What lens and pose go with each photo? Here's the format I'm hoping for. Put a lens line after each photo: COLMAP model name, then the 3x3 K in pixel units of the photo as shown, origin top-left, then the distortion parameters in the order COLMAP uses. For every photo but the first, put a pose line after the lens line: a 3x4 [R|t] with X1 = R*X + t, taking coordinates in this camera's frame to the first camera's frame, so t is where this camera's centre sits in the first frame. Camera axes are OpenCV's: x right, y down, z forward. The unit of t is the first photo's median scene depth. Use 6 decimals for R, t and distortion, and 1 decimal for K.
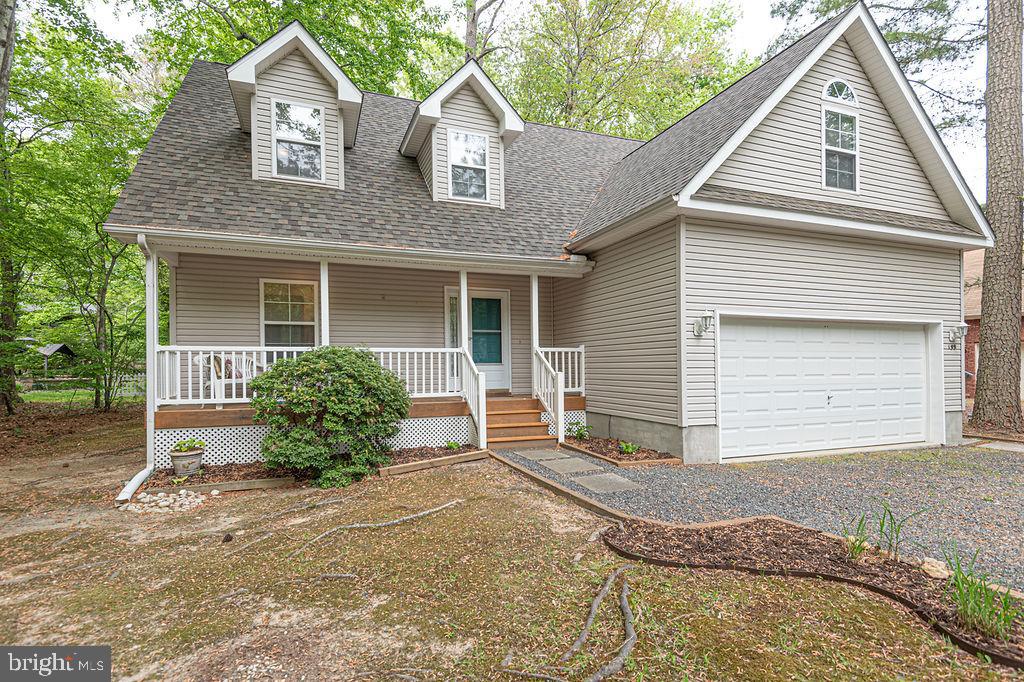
lens RADIAL K [[491.6, 0, 512.3], [0, 491.6, 370.9], [0, 0, 1]] dist [0.003111, 0.000284]
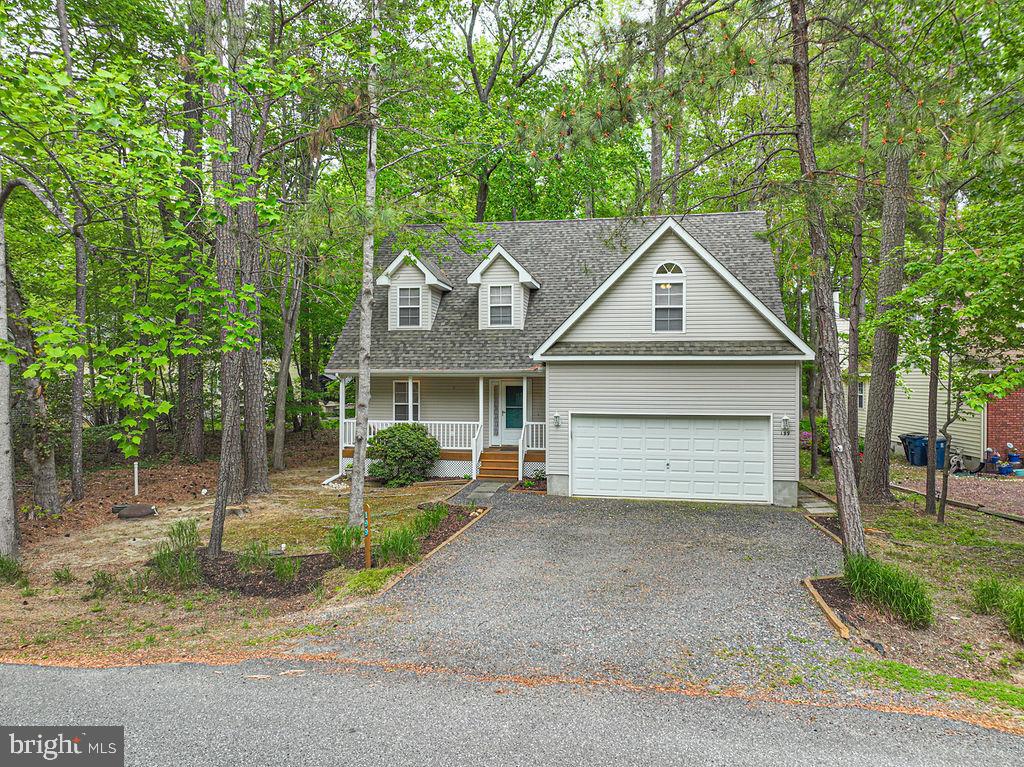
lens RADIAL K [[711.4, 0, 512.0], [0, 711.4, 383.5], [0, 0, 1]] dist [-0.003308, -0.000280]
pose [[0.849439, 0.009820, -0.527595, 1.438107], [-0.007663, 0.999951, 0.006274, -0.214537], [0.527630, -0.001286, 0.849473, -1.177342]]
